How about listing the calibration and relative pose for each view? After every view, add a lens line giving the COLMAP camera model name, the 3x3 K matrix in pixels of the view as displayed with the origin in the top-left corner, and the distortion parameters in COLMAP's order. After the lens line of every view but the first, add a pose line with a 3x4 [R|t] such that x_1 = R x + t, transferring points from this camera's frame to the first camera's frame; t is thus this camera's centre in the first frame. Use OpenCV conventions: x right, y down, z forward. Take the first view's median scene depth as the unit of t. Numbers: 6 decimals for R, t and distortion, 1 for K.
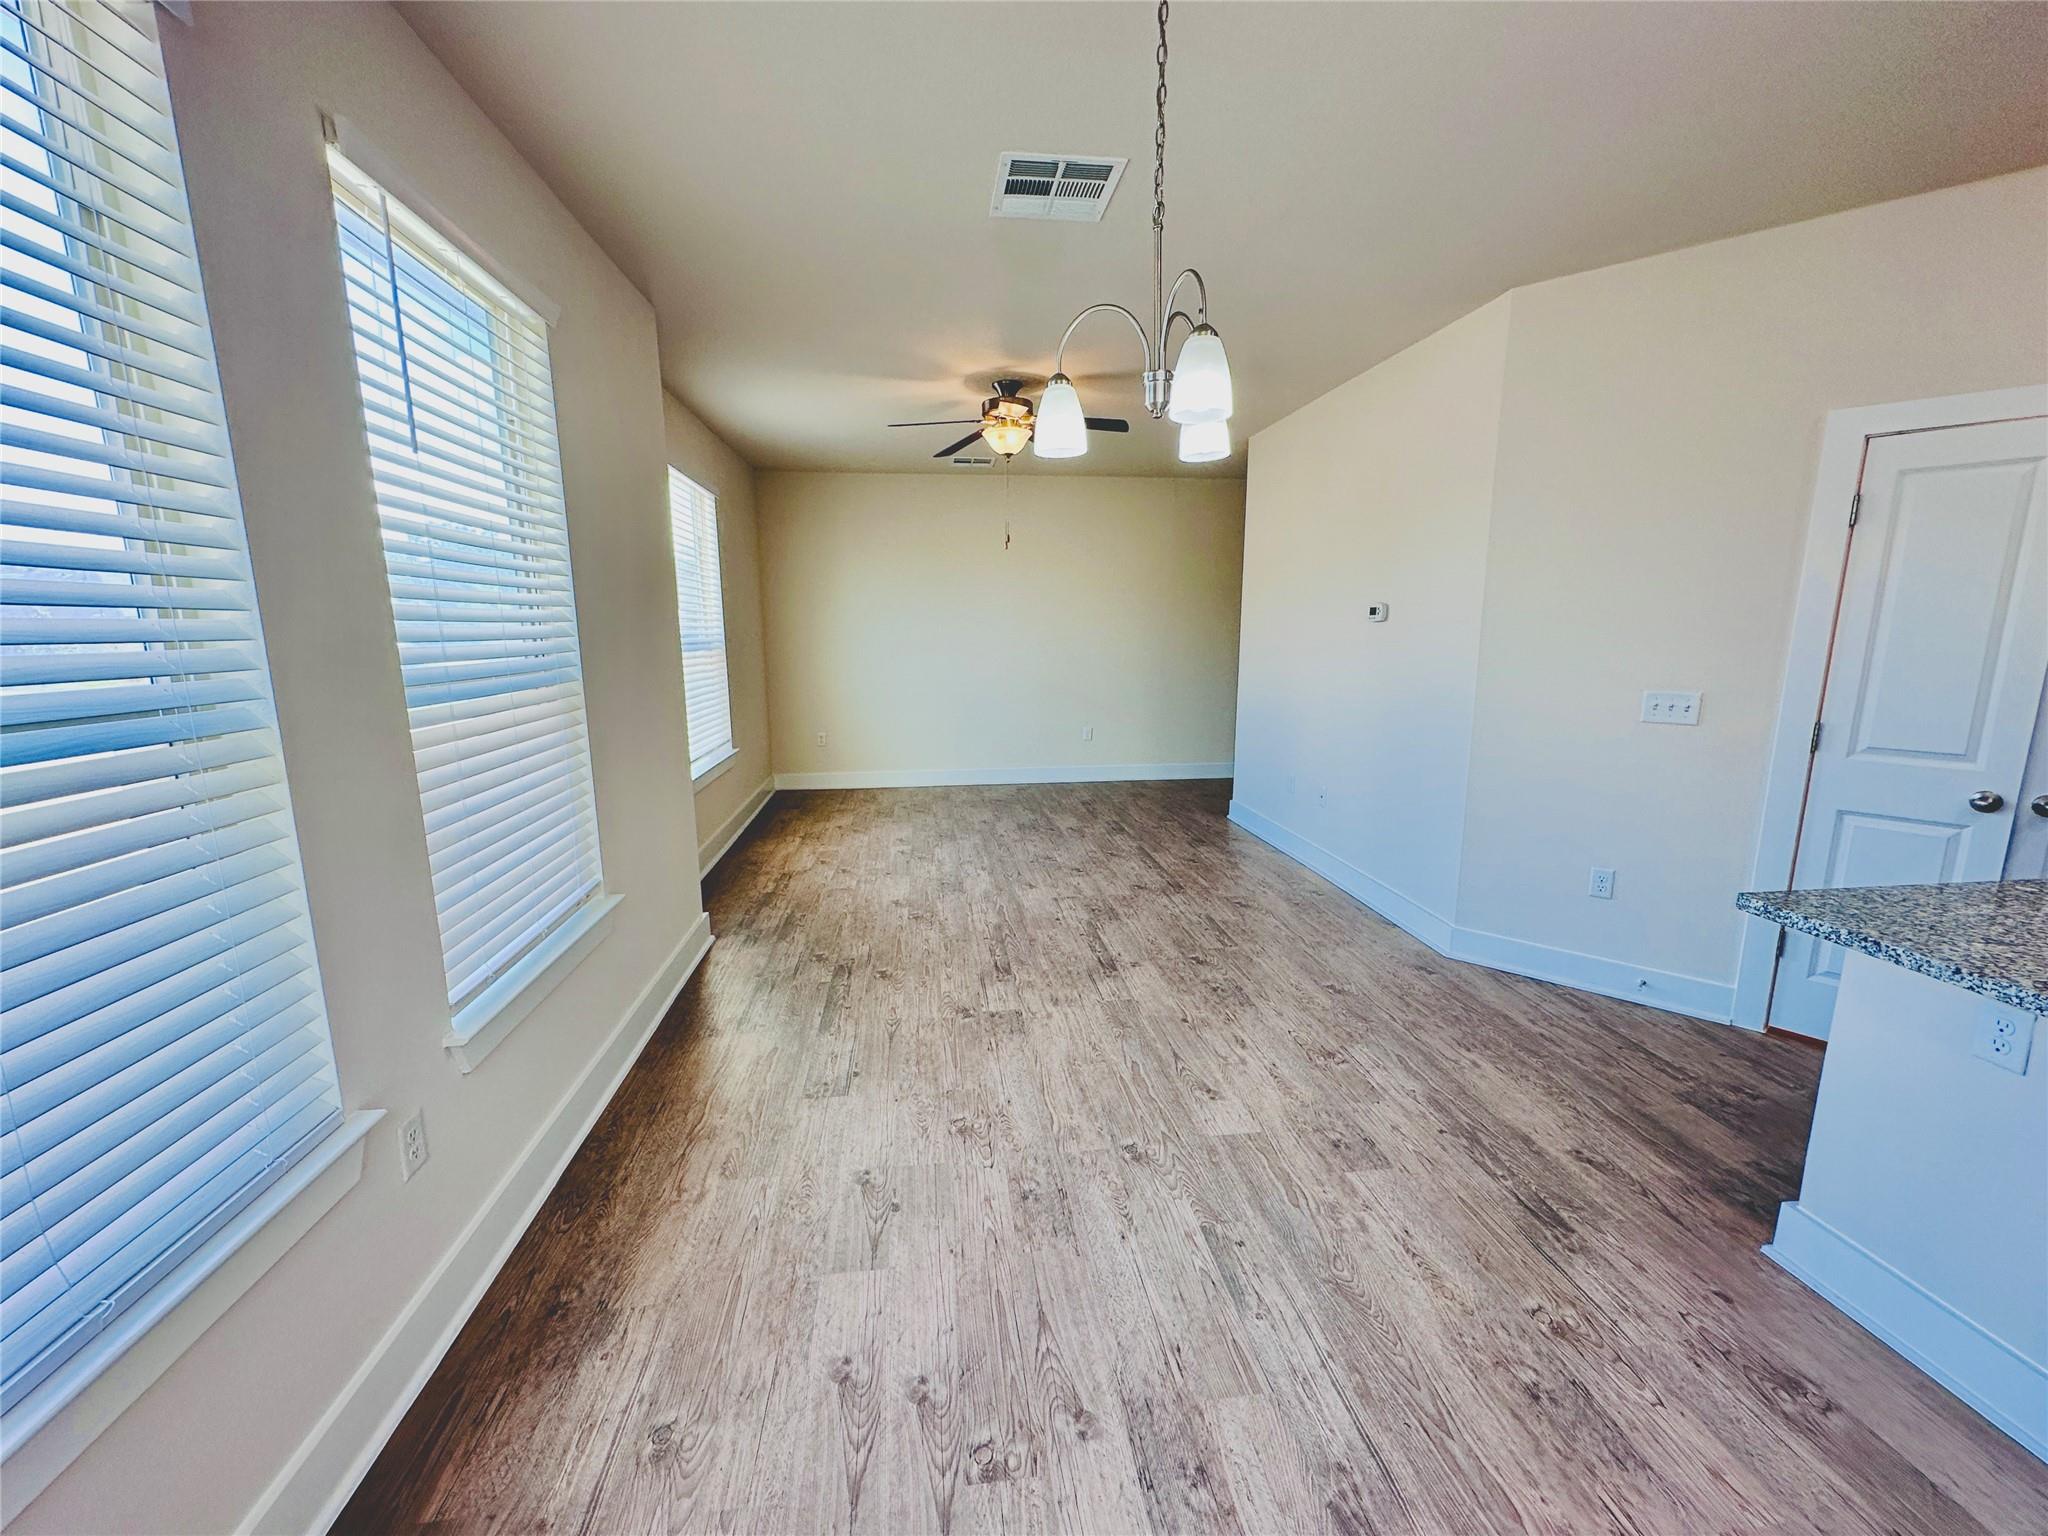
lens RADIAL K [[815.1, 0, 1020.3], [0, 815.1, 768.9], [0, 0, 1]] dist [-0.003541, 0.000898]
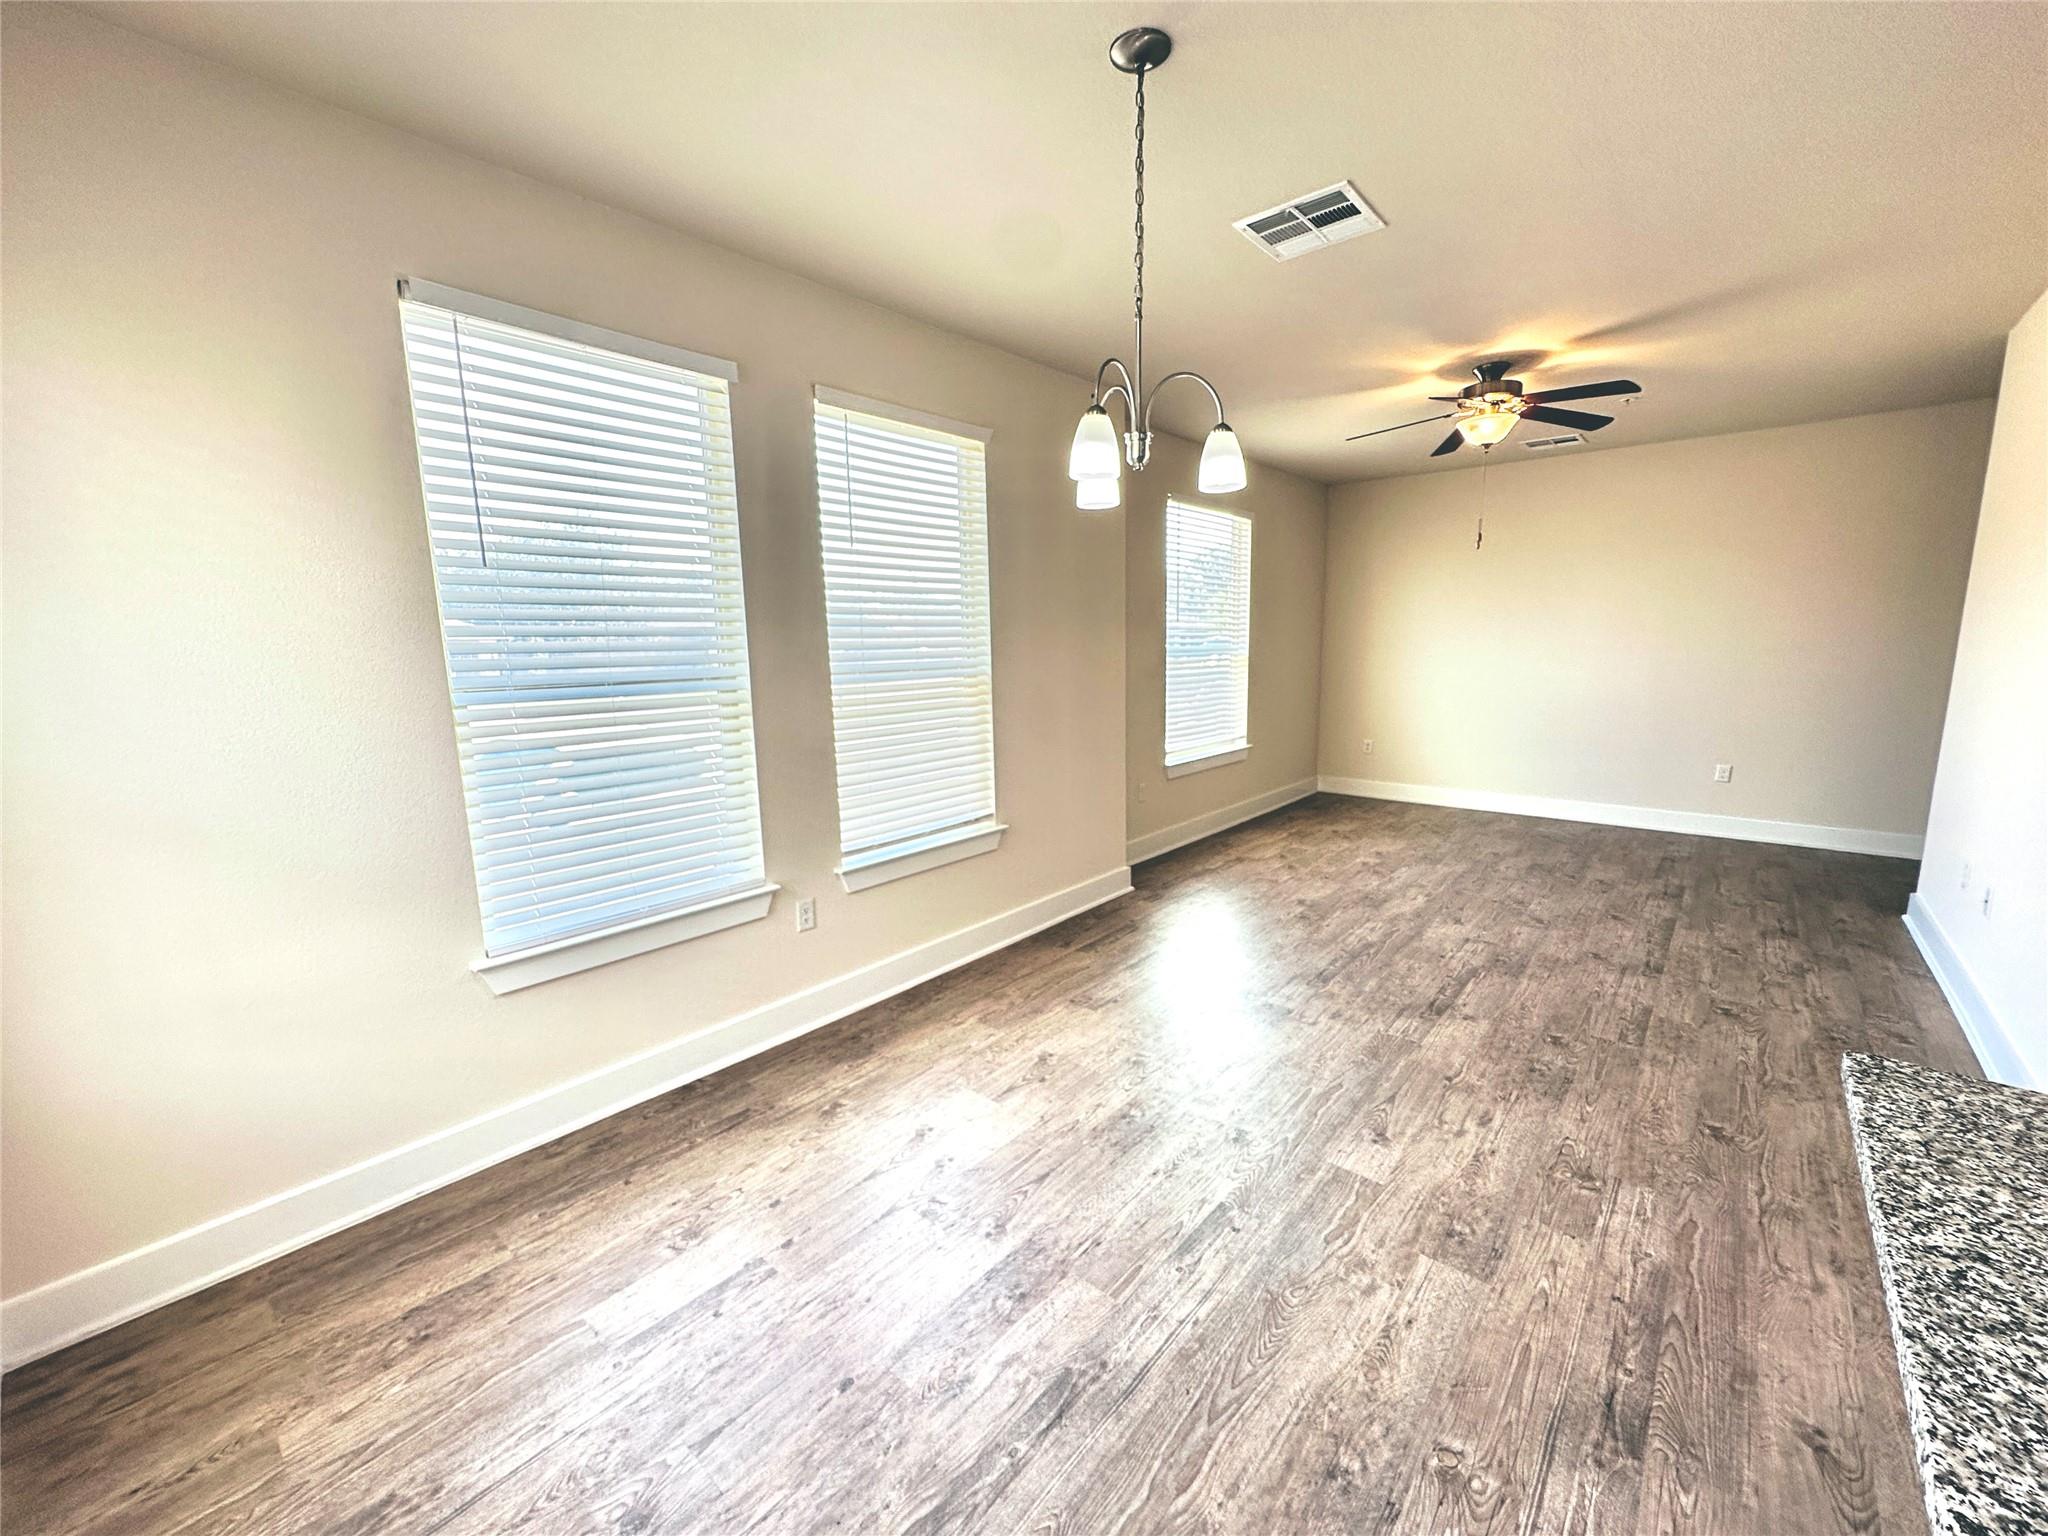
lens RADIAL K [[815.1, 0, 1020.9], [0, 815.1, 774.0], [0, 0, 1]] dist [-0.003541, 0.000898]
pose [[0.666449, 0.118202, -0.736121, 0.595516], [-0.118351, 0.991605, 0.052077, -0.014773], [0.736097, 0.052414, 0.674844, 0.044931]]
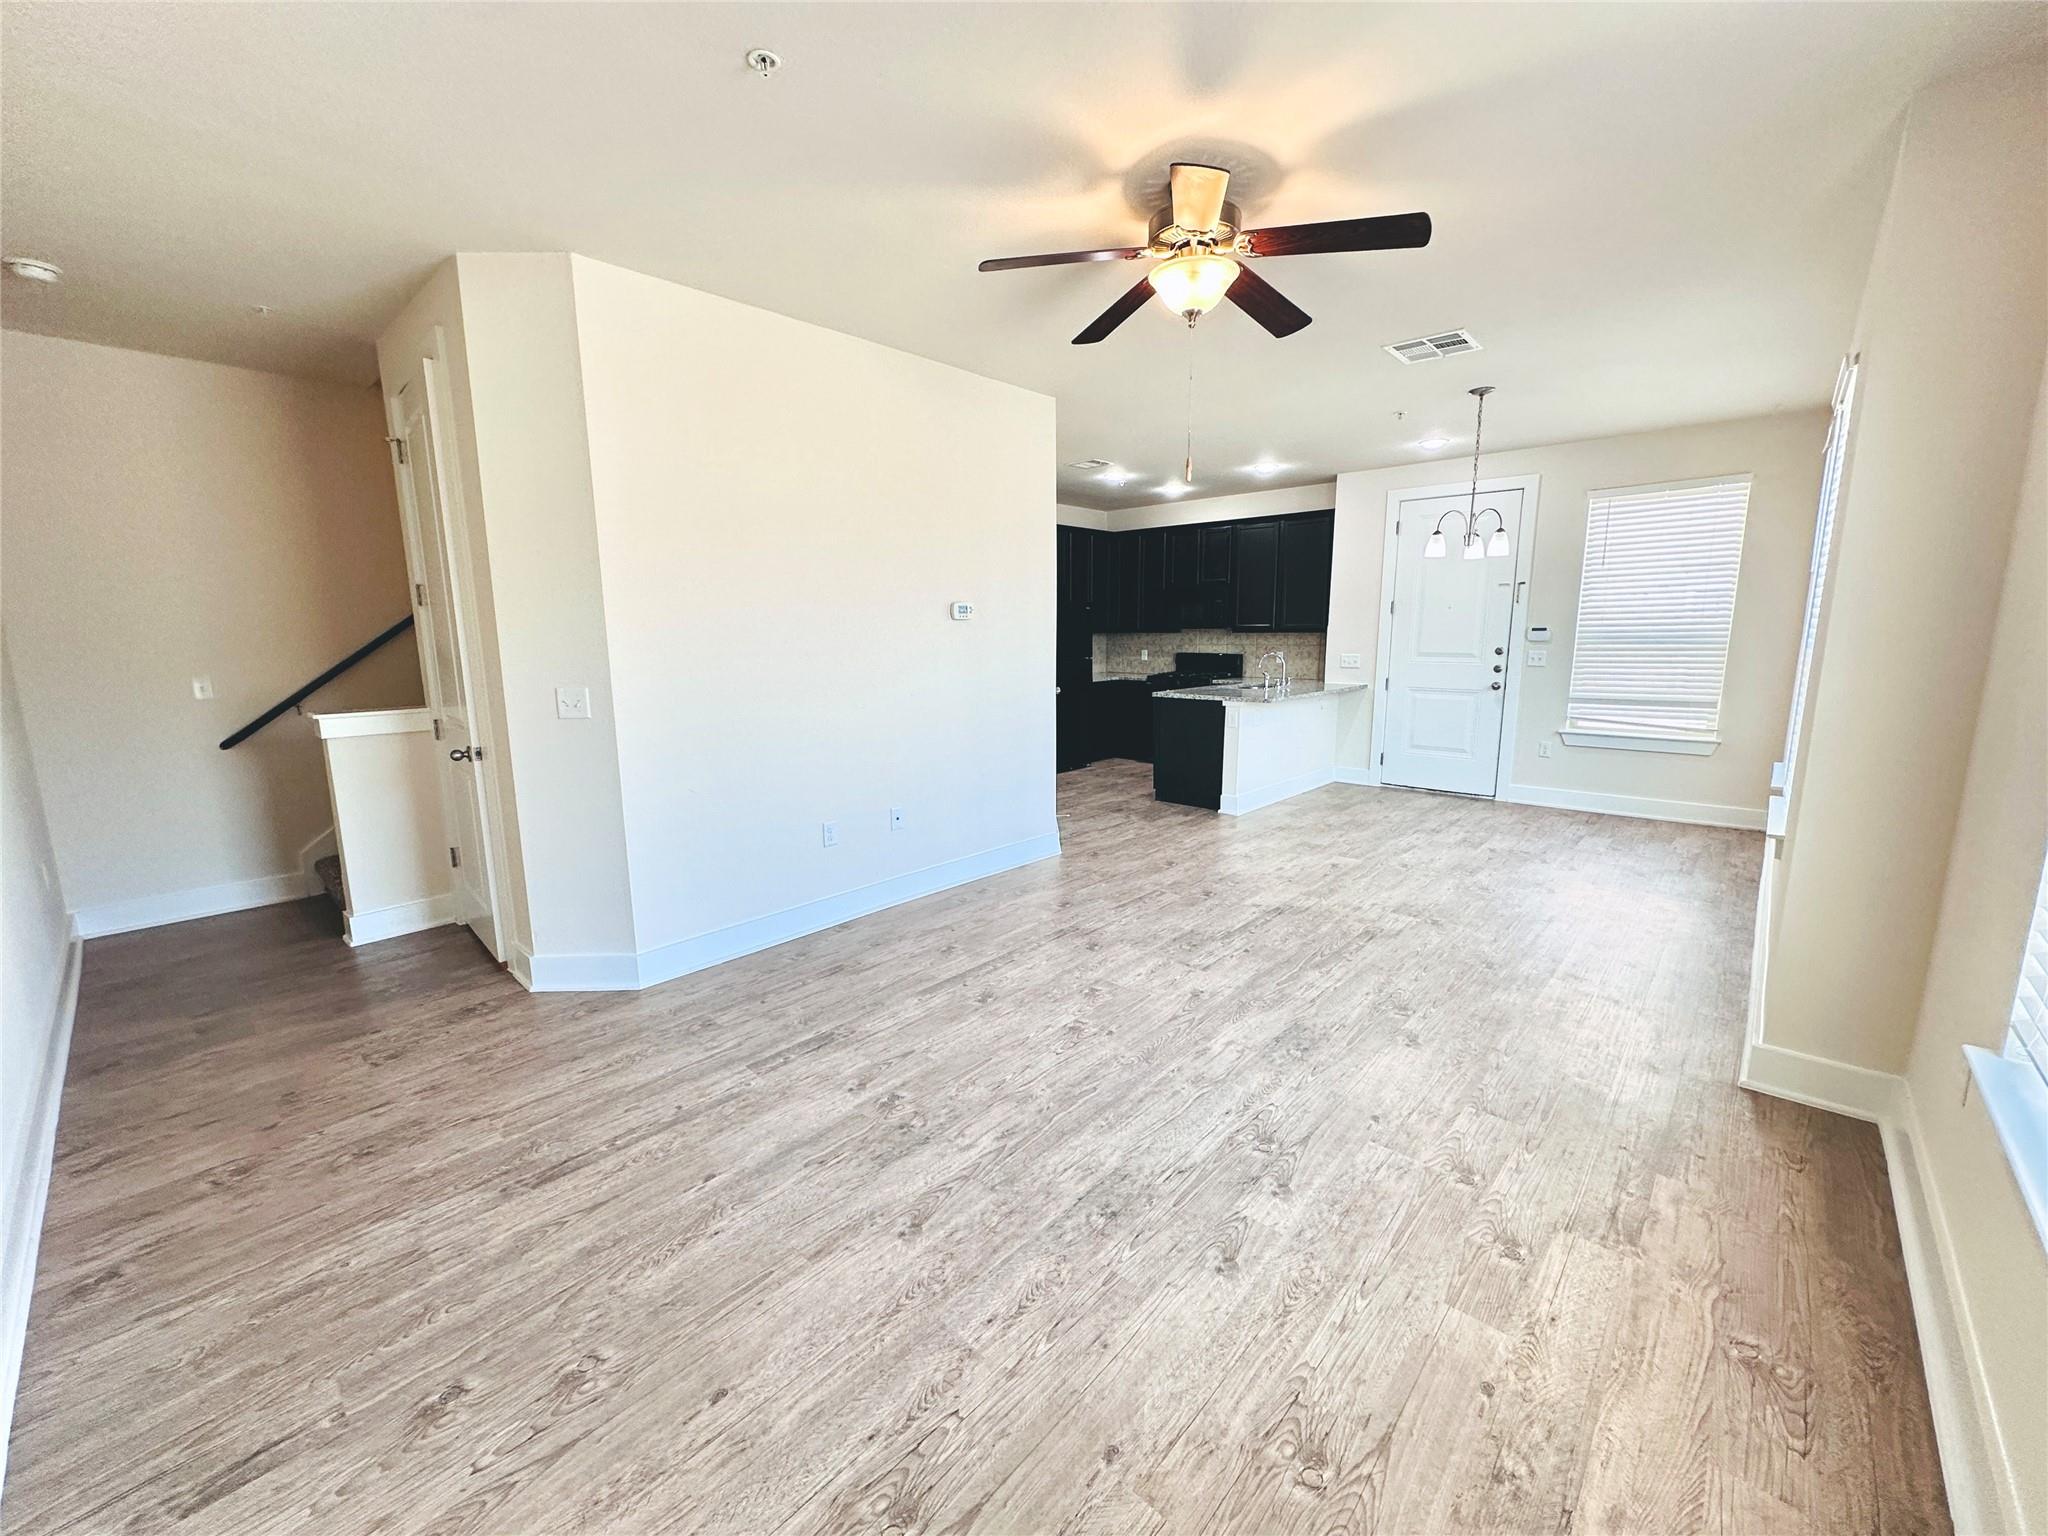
lens RADIAL K [[815.1, 0, 1018.2], [0, 815.1, 771.3], [0, 0, 1]] dist [-0.003541, 0.000898]
pose [[-0.647523, -0.123341, 0.751998, -0.685653], [0.146962, 0.948078, 0.282047, -0.451064], [-0.747741, 0.293147, -0.595775, 2.609042]]
